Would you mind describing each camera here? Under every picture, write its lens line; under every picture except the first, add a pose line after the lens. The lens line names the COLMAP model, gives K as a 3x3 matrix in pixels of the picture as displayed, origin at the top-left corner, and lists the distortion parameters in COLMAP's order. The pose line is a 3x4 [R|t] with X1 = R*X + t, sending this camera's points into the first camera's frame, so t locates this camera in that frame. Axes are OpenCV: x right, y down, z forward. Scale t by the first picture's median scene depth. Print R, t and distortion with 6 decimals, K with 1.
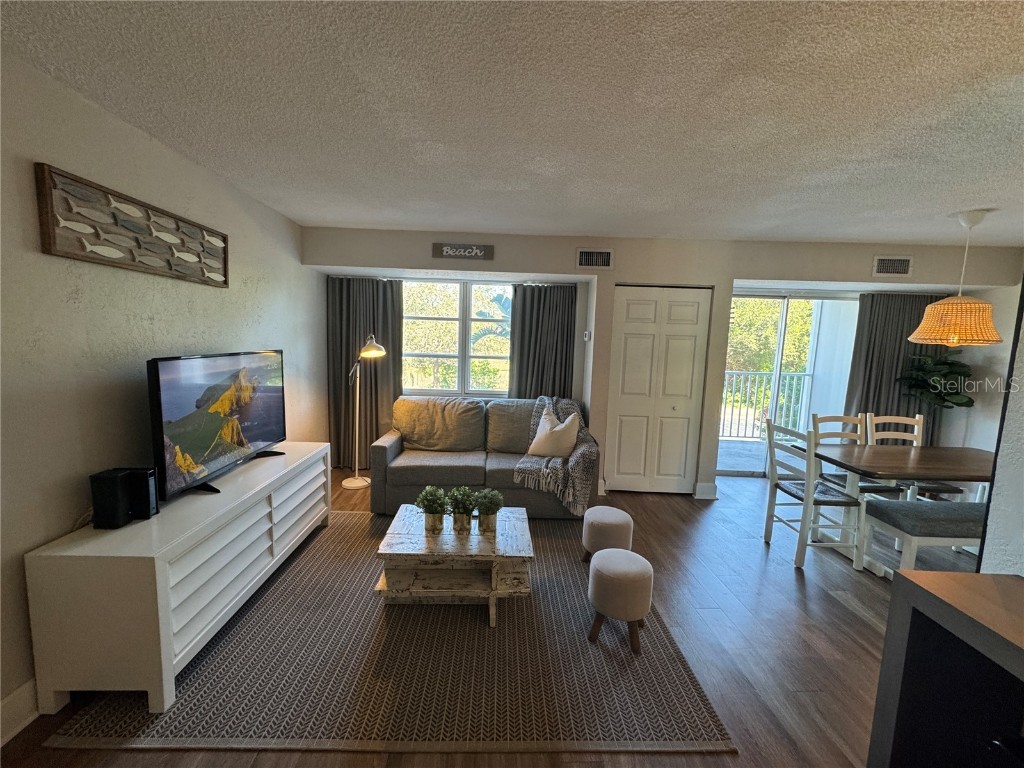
lens RADIAL K [[407.8, 0, 510.0], [0, 407.8, 384.2], [0, 0, 1]] dist [-0.000869, 0.000153]
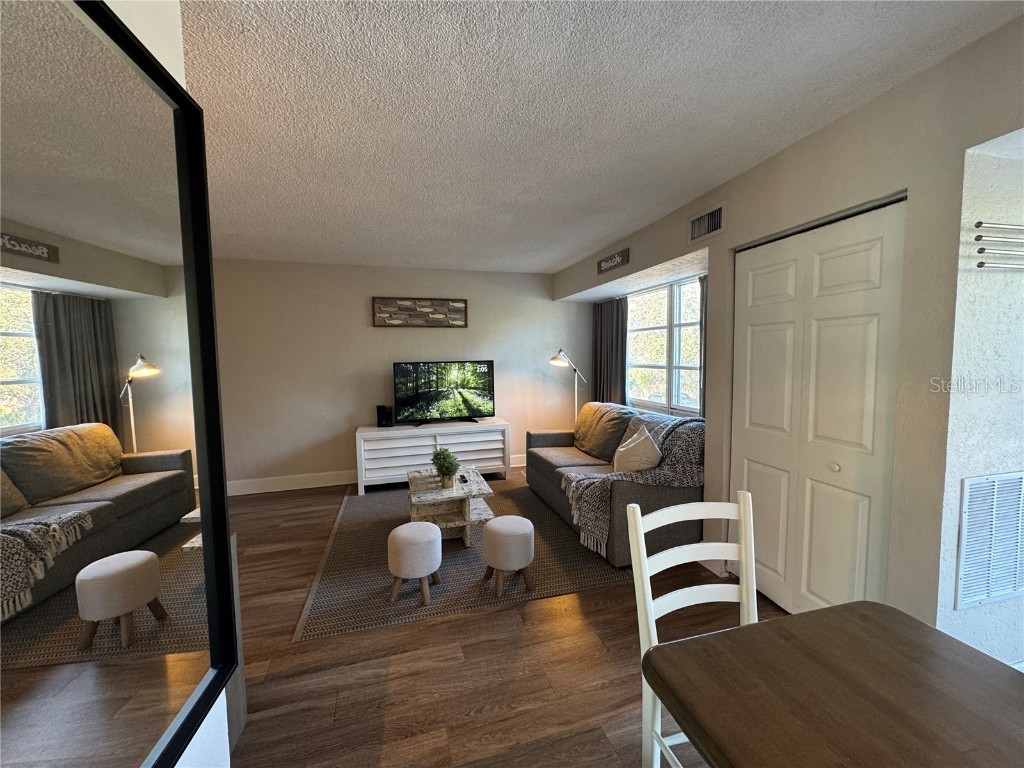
lens RADIAL K [[407.8, 0, 510.0], [0, 407.8, 384.2], [0, 0, 1]] dist [-0.000869, 0.000153]
pose [[0.245961, 0.033892, -0.968687, 0.820199], [-0.086084, 0.996203, 0.012997, -0.013386], [0.965449, 0.080192, 0.247945, 0.525328]]
